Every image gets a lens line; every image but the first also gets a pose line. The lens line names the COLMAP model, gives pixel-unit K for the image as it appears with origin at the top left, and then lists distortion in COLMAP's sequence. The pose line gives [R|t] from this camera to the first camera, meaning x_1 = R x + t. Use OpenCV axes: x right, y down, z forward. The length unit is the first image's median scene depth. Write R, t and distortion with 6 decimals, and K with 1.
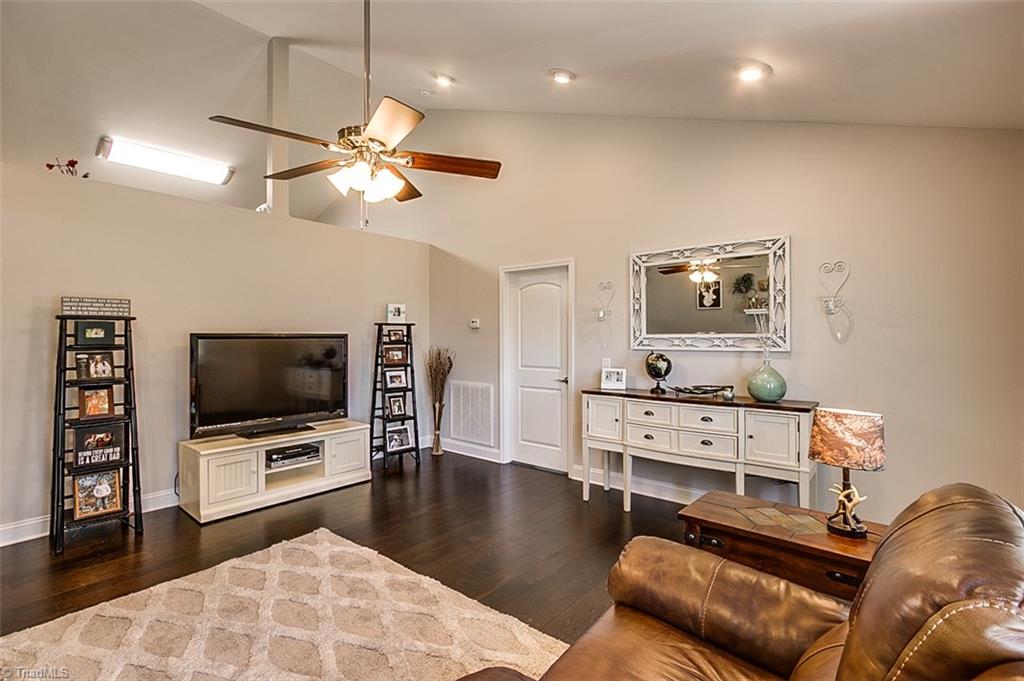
lens RADIAL K [[476.0, 0, 509.0], [0, 476.0, 336.8], [0, 0, 1]] dist [-0.002796, 0.000239]
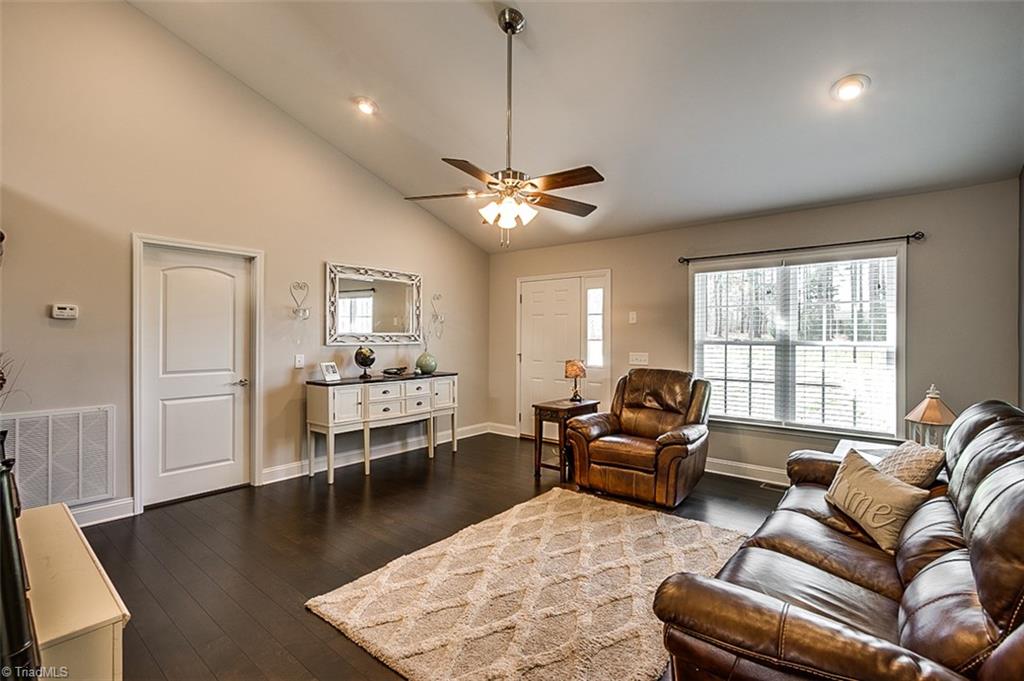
lens RADIAL K [[476.0, 0, 509.0], [0, 476.0, 336.8], [0, 0, 1]] dist [-0.002796, 0.000239]
pose [[-0.008593, -0.000588, 0.999963, -0.974544], [-0.002000, 0.999998, 0.000571, 0.004480], [-0.999961, -0.001995, -0.008595, 0.622372]]
